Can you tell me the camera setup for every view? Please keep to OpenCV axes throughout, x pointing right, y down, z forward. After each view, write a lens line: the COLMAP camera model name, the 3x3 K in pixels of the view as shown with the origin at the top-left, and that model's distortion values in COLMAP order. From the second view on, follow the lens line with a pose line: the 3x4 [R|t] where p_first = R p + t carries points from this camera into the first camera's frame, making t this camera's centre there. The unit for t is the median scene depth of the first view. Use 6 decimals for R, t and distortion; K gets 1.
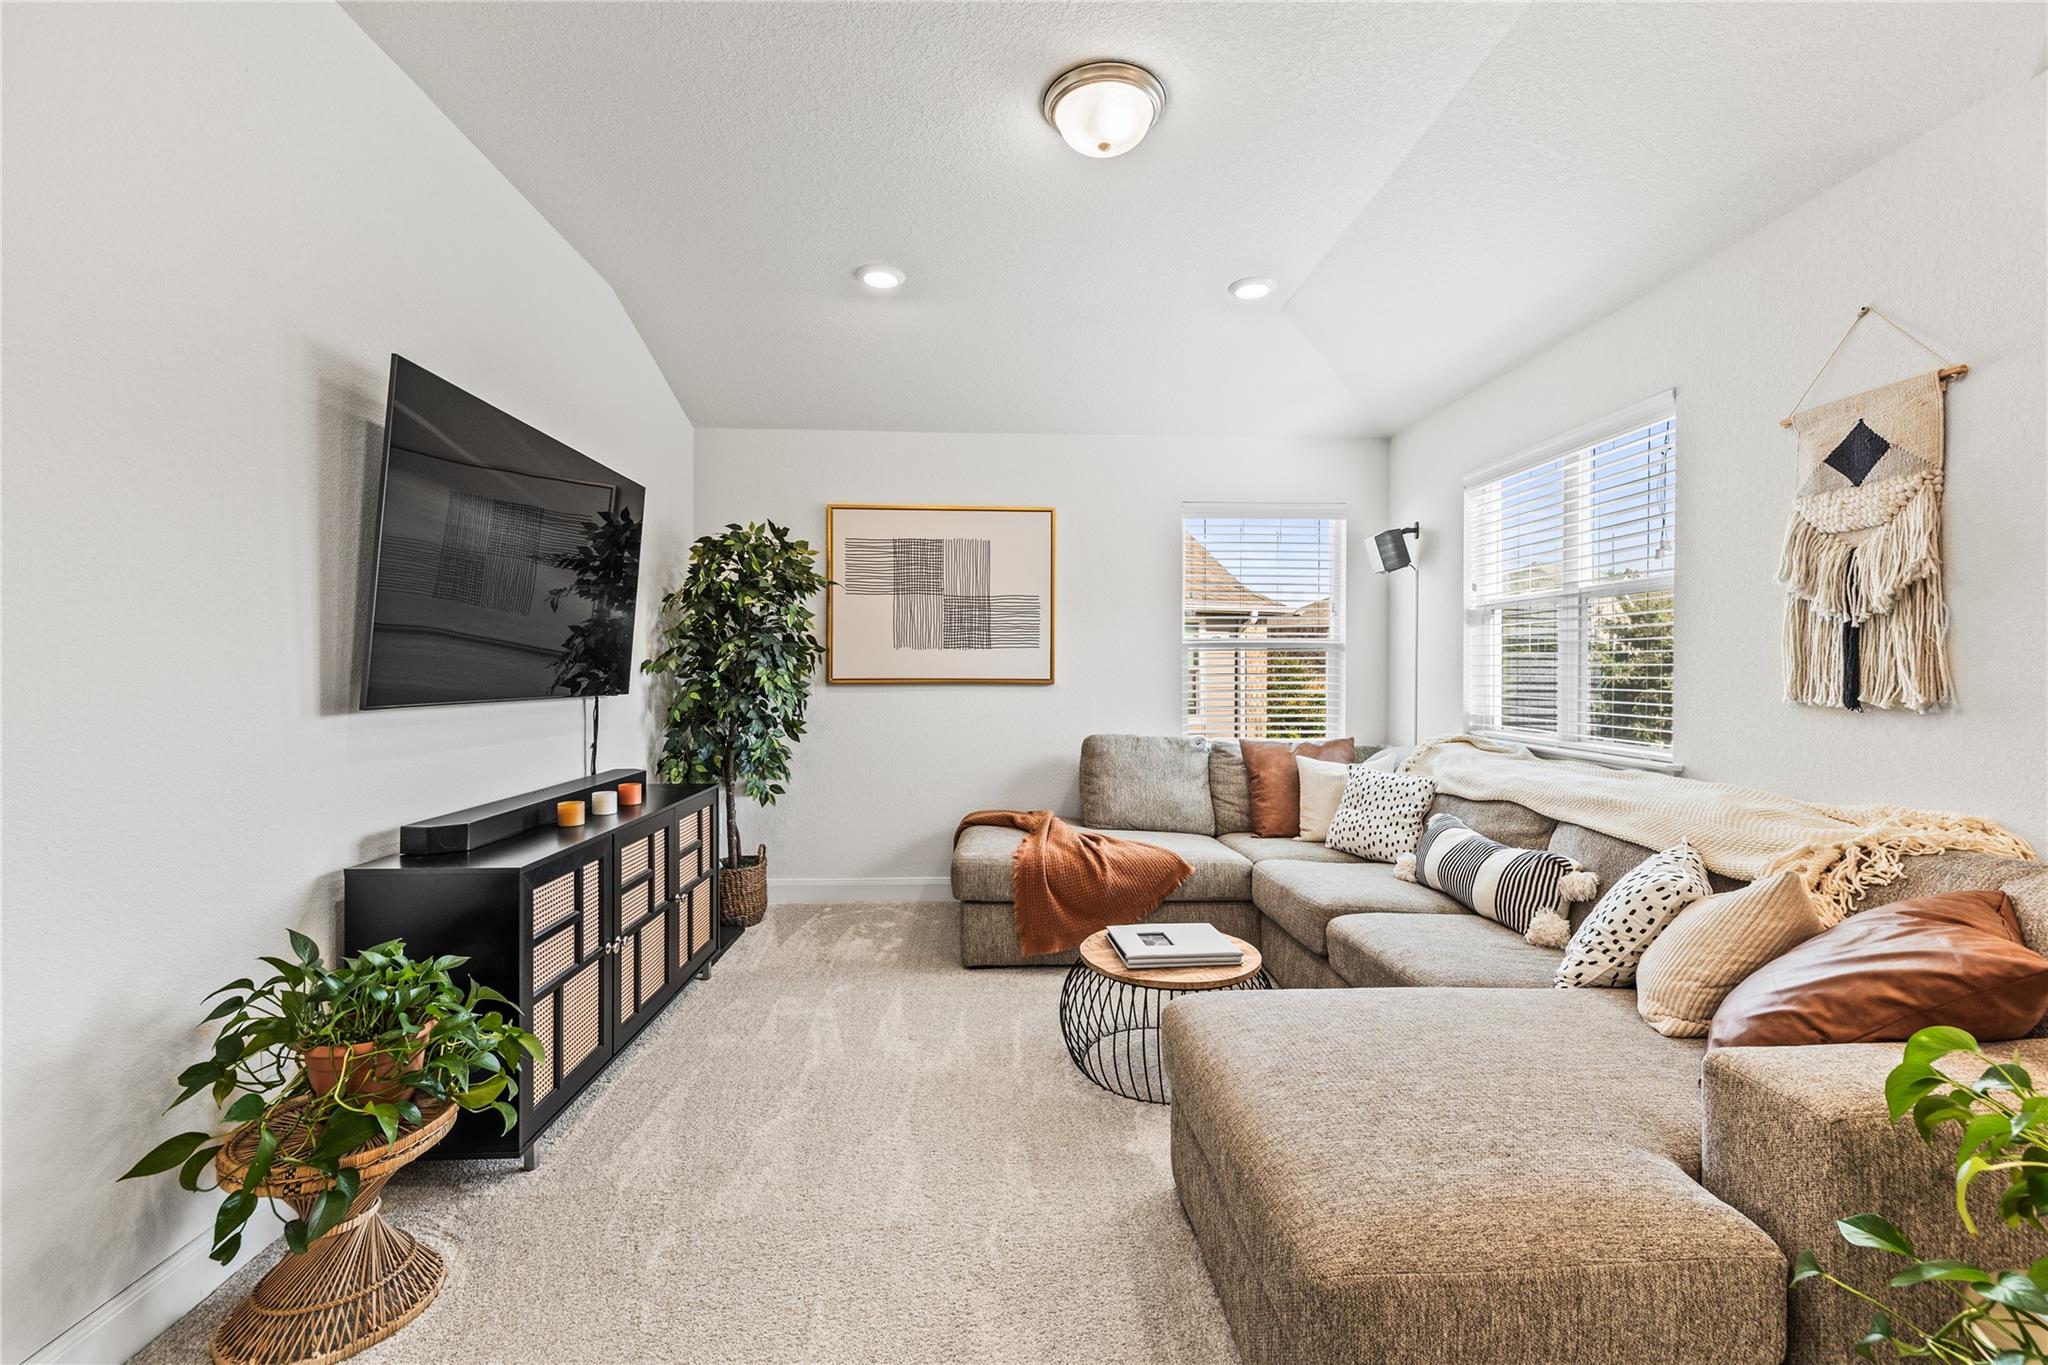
lens RADIAL K [[865.2, 0, 1024.0], [0, 865.2, 673.1], [0, 0, 1]] dist [0.000060, -0.000049]
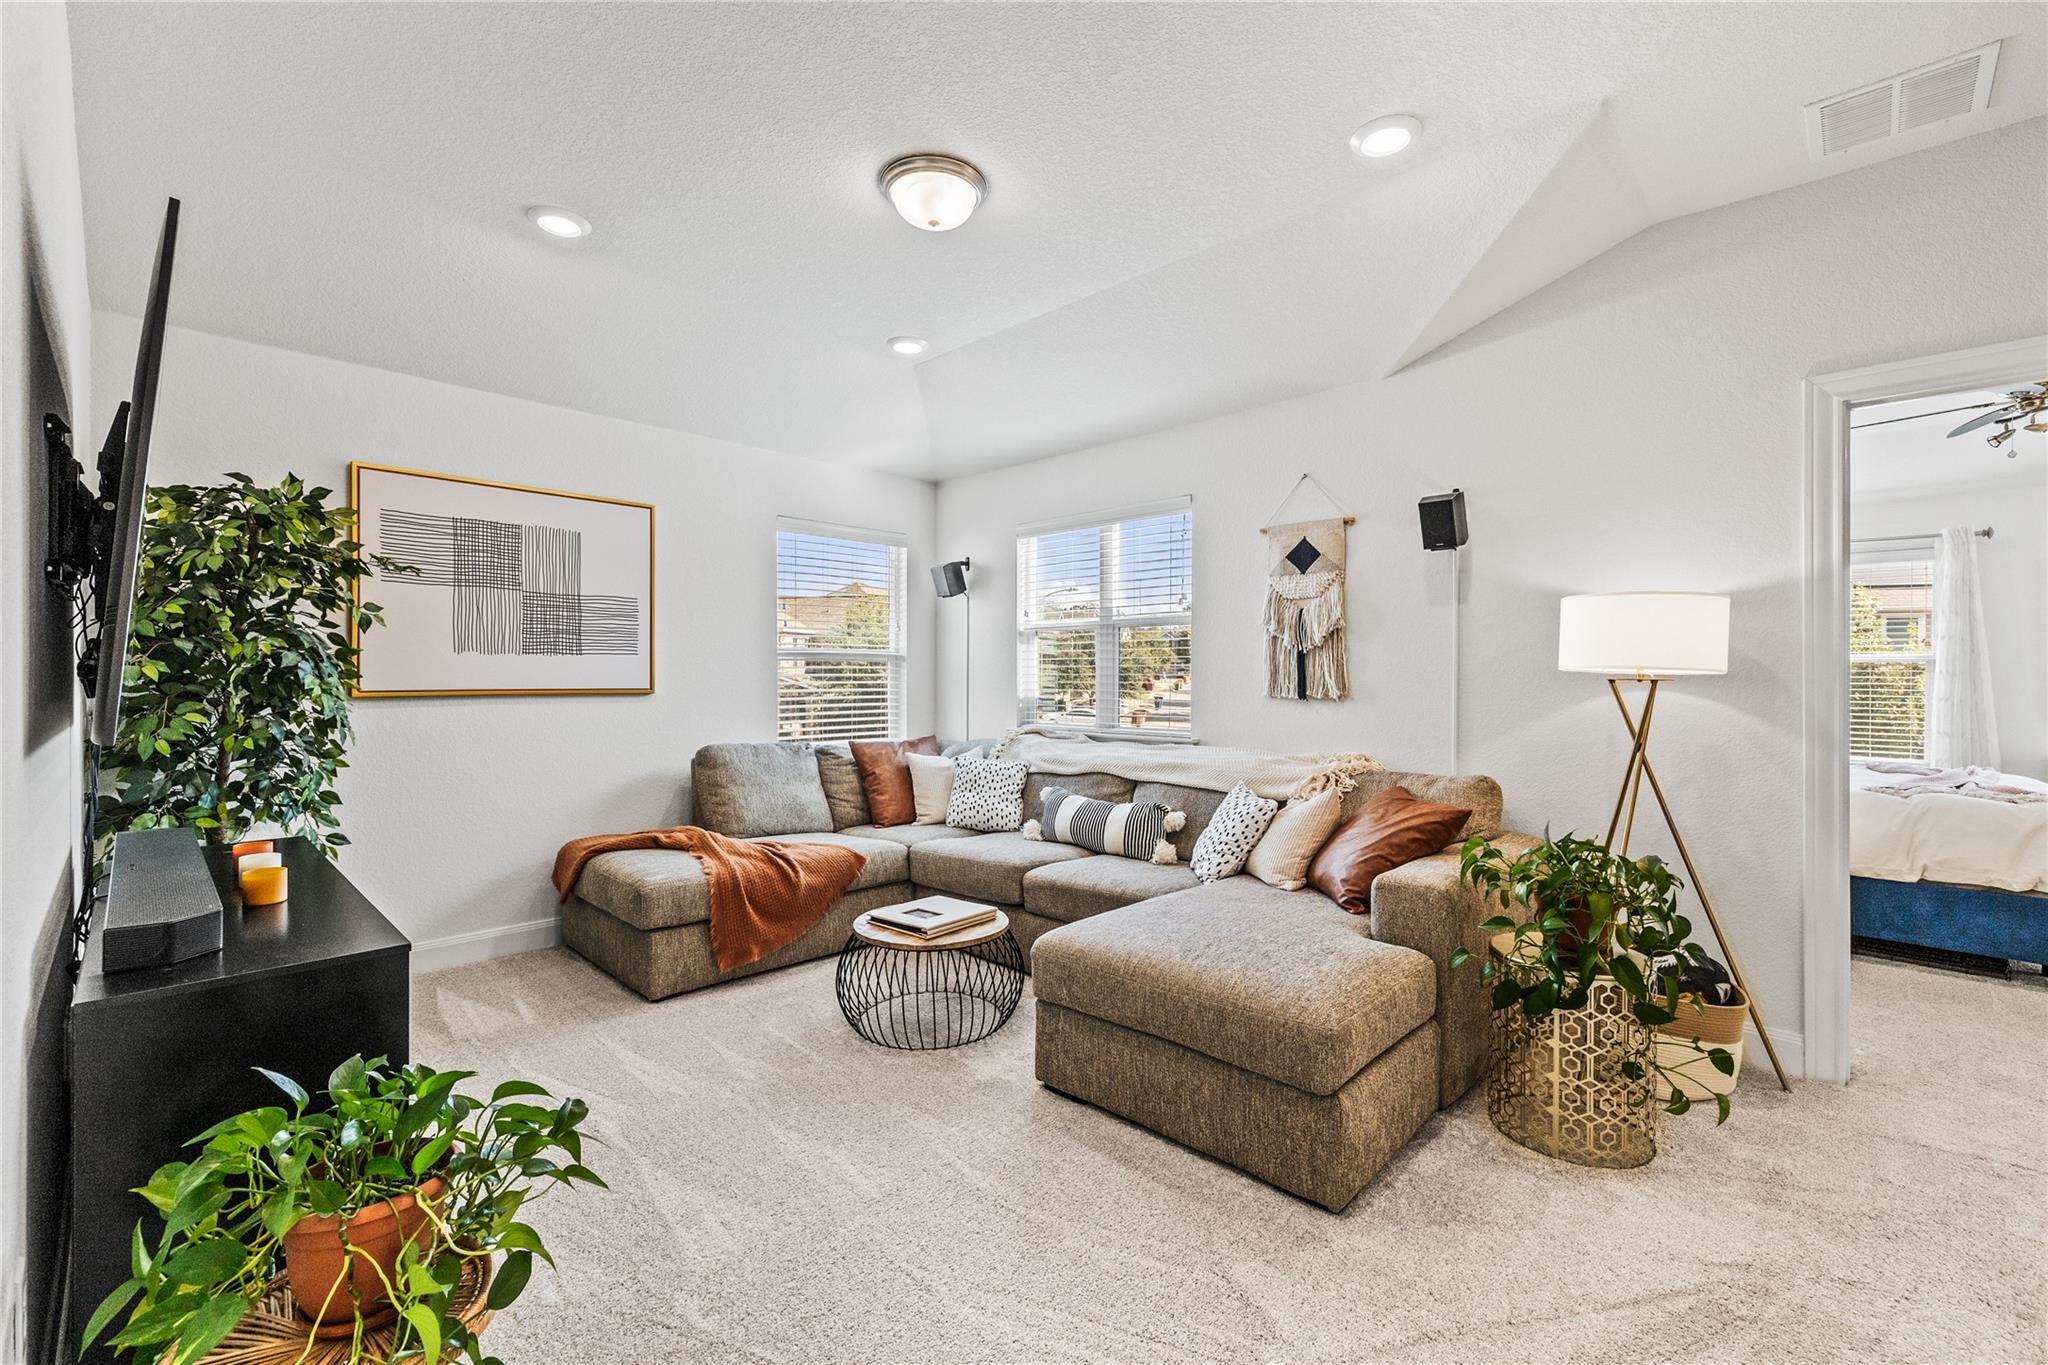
lens RADIAL K [[872.7, 0, 1035.9], [0, 872.7, 680.6], [0, 0, 1]] dist [0.001384, 0.000256]
pose [[0.729431, -0.004298, 0.684041, -0.408212], [0.004666, 0.999988, 0.001308, -0.001230], [-0.684038, 0.002238, 0.729443, 0.041906]]
